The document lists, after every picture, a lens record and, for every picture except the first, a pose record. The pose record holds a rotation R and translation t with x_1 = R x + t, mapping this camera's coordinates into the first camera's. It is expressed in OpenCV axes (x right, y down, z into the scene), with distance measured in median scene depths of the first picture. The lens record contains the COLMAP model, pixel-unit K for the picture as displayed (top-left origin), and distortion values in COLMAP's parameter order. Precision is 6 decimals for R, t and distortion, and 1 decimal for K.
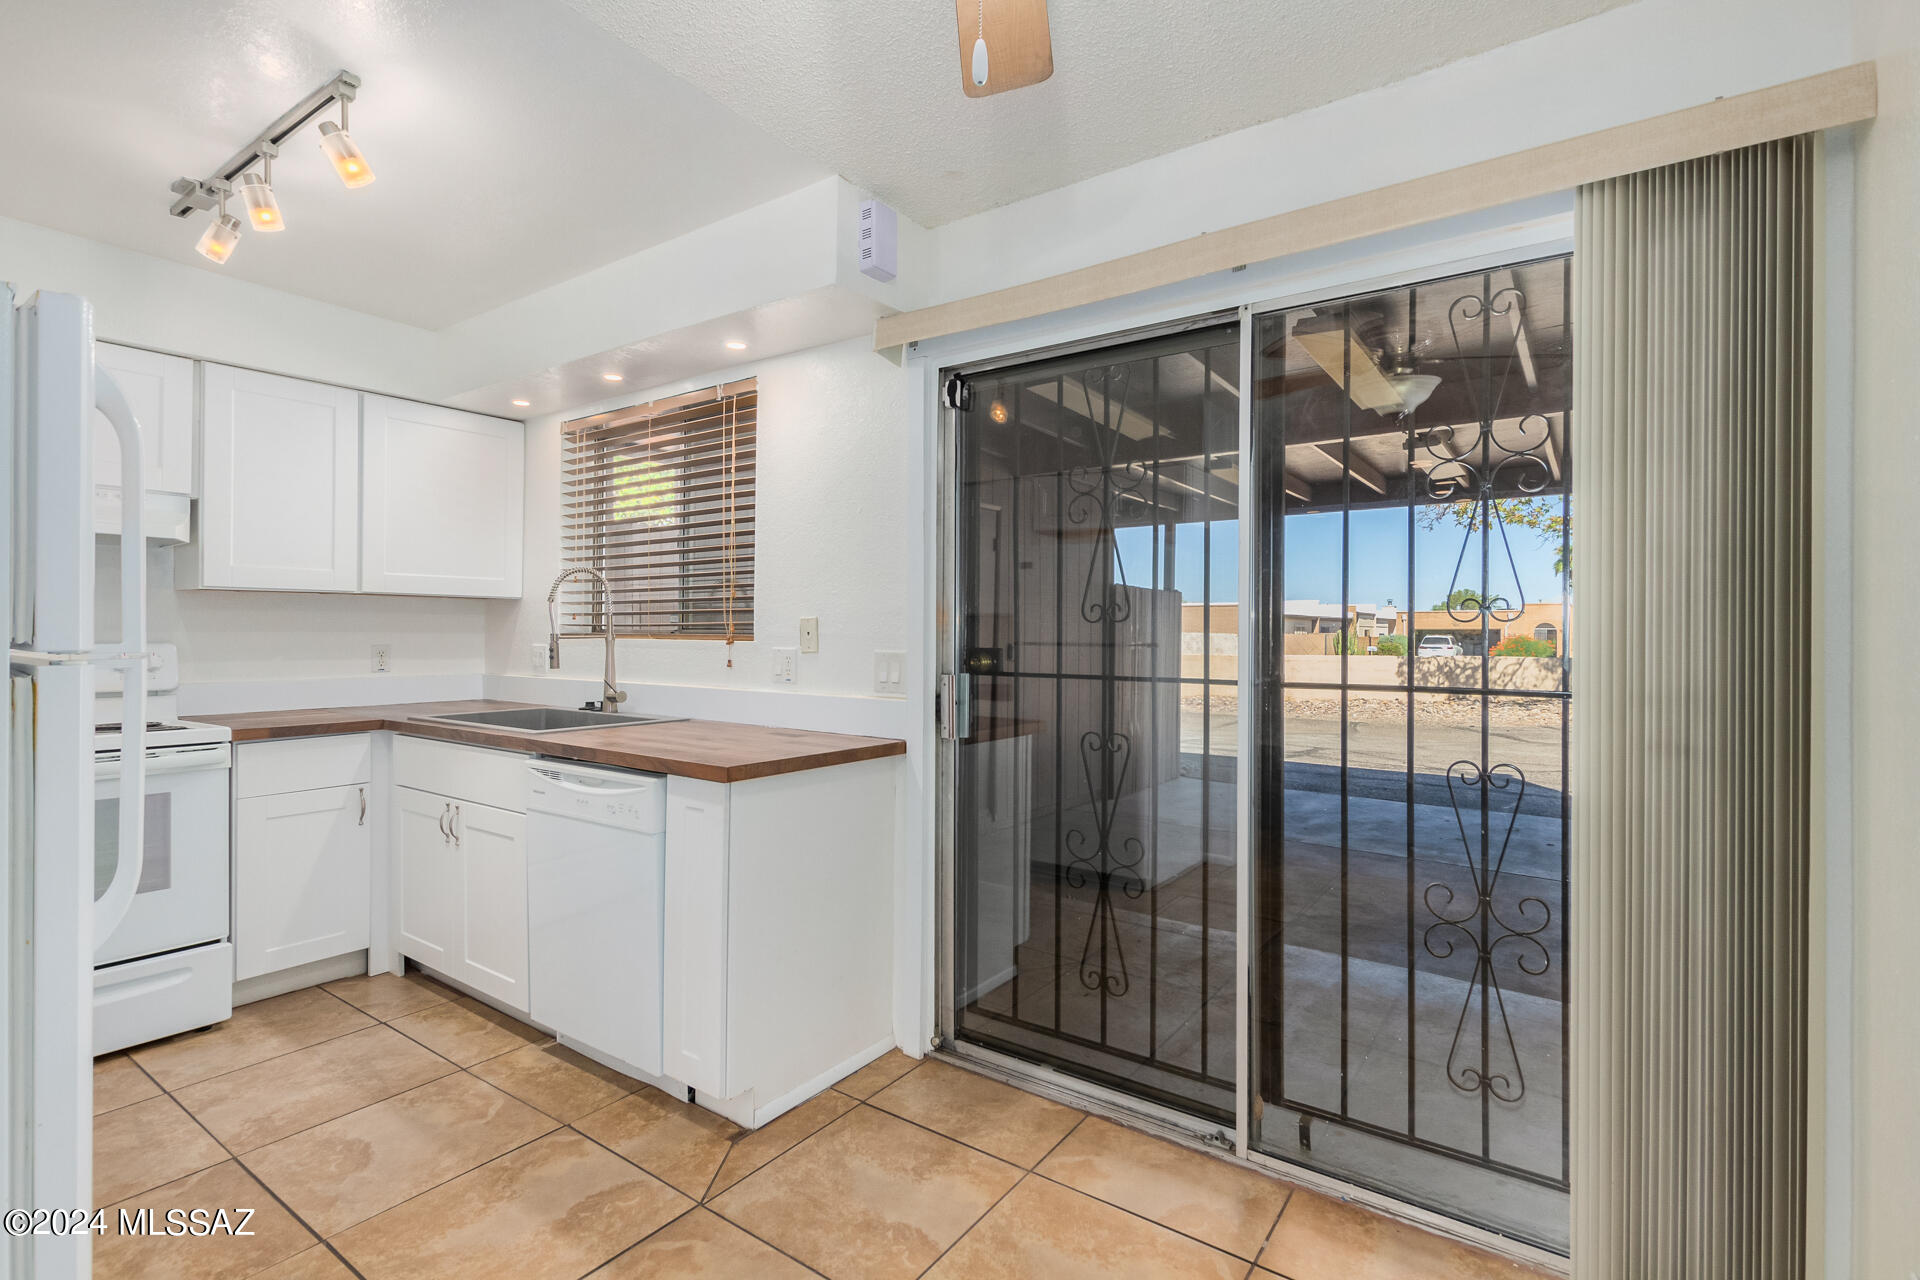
lens RADIAL K [[880.9, 0, 965.8], [0, 880.9, 633.0], [0, 0, 1]] dist [0.007096, -0.001625]
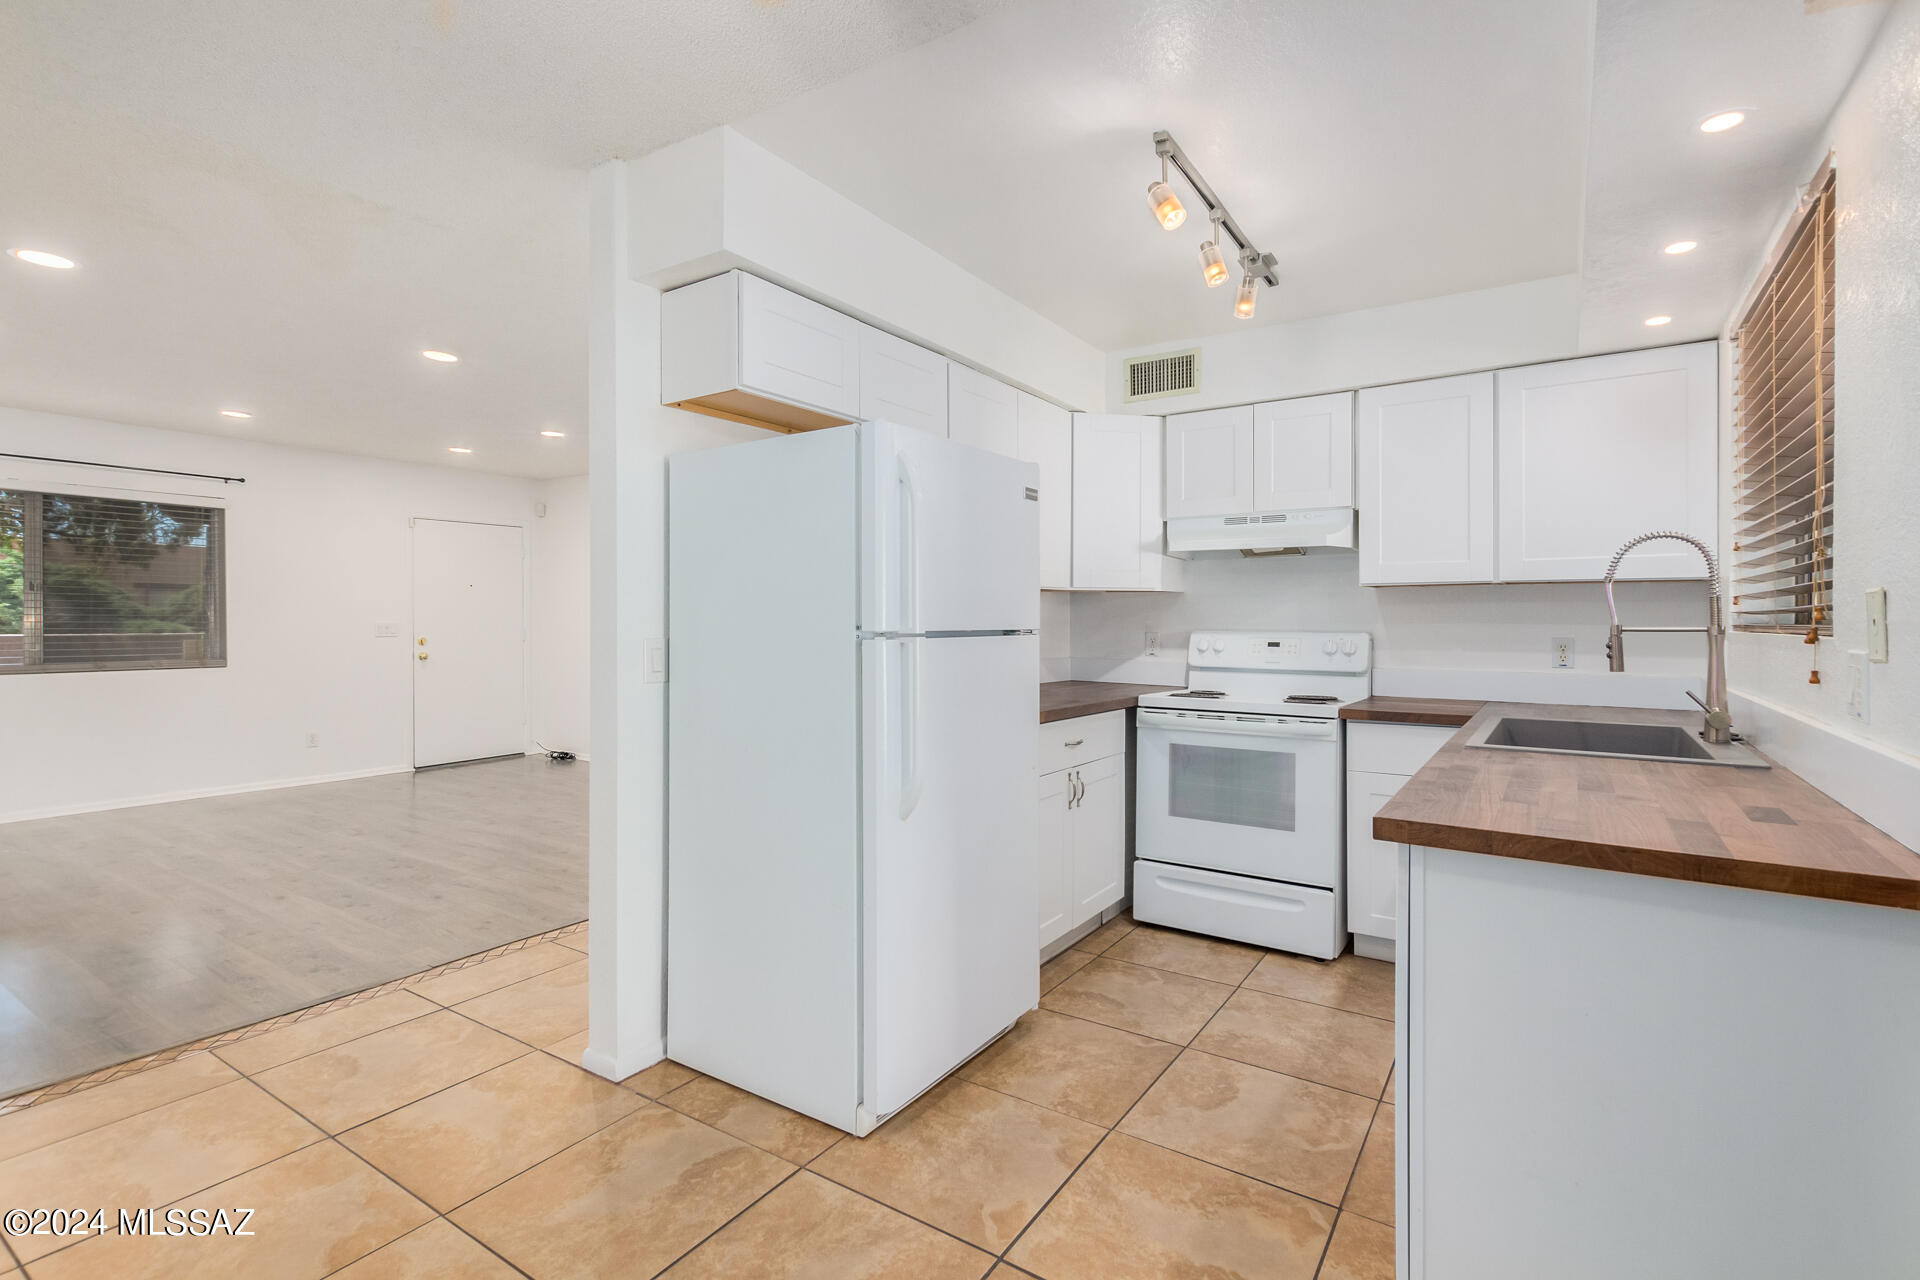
lens RADIAL K [[880.9, 0, 971.0], [0, 880.9, 627.0], [0, 0, 1]] dist [0.007096, -0.001625]
pose [[0.047494, 0.001944, -0.998870, 0.267843], [-0.001448, 0.999997, 0.001877, 0.002290], [0.998870, 0.001358, 0.047497, 0.440700]]
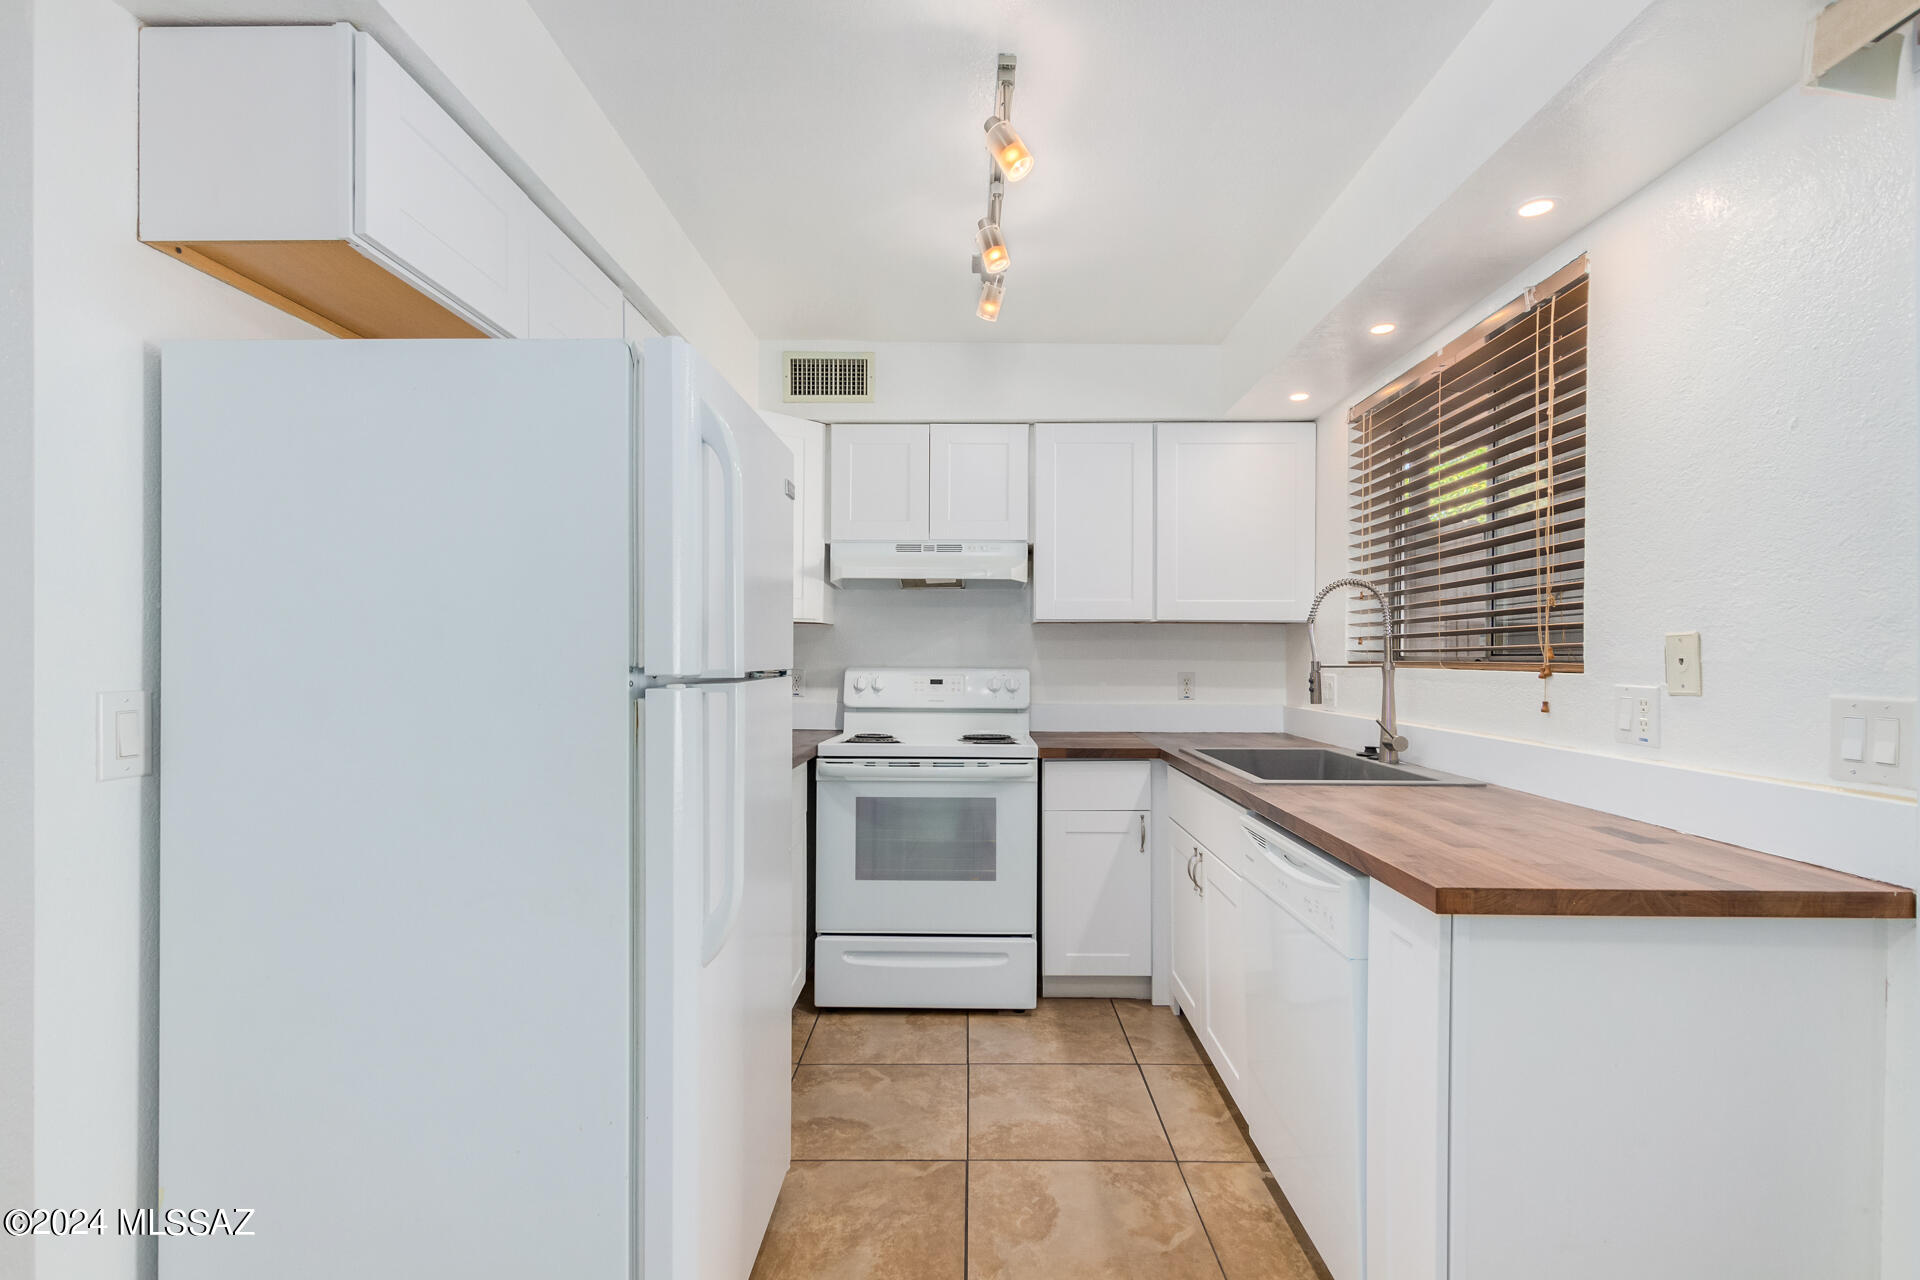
lens RADIAL K [[880.9, 0, 975.8], [0, 880.9, 658.8], [0, 0, 1]] dist [0.007096, -0.001625]
pose [[0.583268, -0.001101, -0.812279, 0.019987], [-0.000177, 0.999999, -0.001483, -0.000421], [0.812280, 0.001009, 0.583267, 0.273030]]
